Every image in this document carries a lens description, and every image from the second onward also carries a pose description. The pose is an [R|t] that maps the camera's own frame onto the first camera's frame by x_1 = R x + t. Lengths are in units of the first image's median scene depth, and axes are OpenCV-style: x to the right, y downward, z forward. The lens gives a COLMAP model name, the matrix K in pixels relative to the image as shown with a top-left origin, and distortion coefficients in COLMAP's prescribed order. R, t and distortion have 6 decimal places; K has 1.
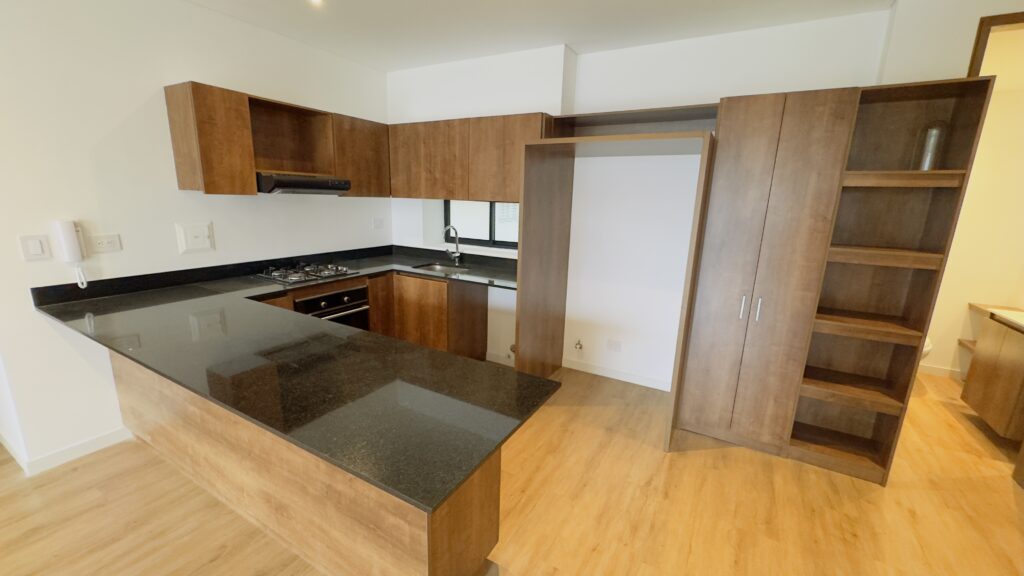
lens RADIAL K [[409.0, 0, 509.7], [0, 409.0, 289.3], [0, 0, 1]] dist [-0.003917, 0.000421]
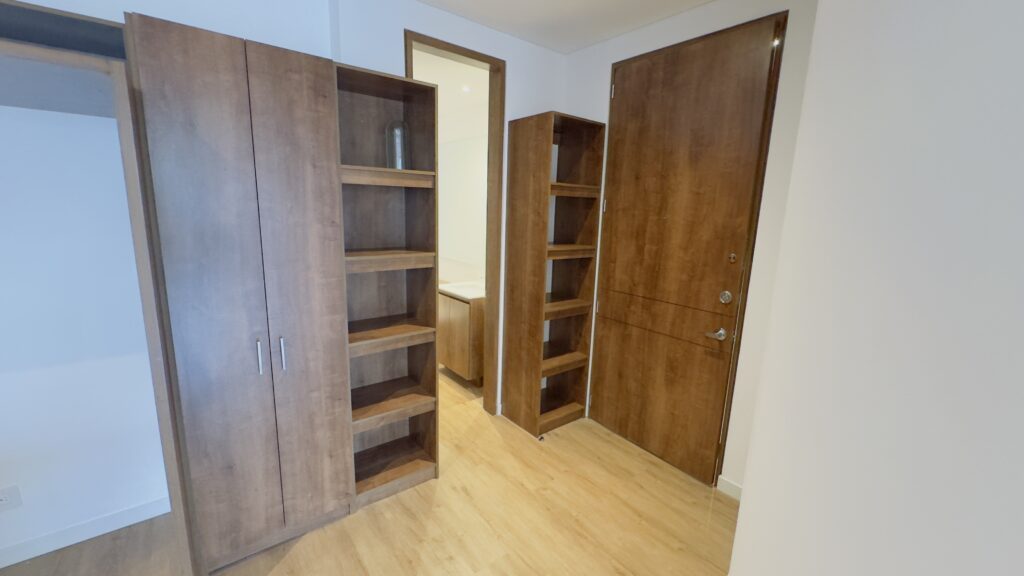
lens RADIAL K [[409.0, 0, 513.2], [0, 409.0, 288.9], [0, 0, 1]] dist [-0.003917, 0.000421]
pose [[0.365834, -0.195496, 0.909916, 0.138808], [0.184400, 0.973532, 0.135025, -0.084961], [-0.912229, 0.118392, 0.392201, 0.358113]]
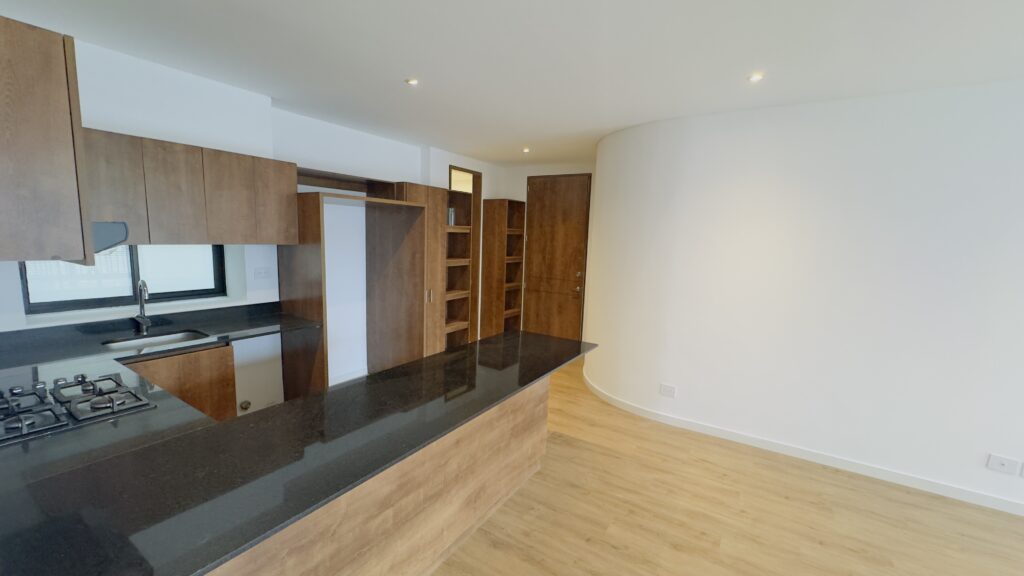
lens RADIAL K [[409.0, 0, 520.0], [0, 409.0, 292.3], [0, 0, 1]] dist [-0.003917, 0.000421]
pose [[0.031186, -0.164440, 0.985894, -1.279853], [0.187680, 0.969792, 0.155817, -0.190942], [-0.981735, 0.180173, 0.061106, 0.497726]]
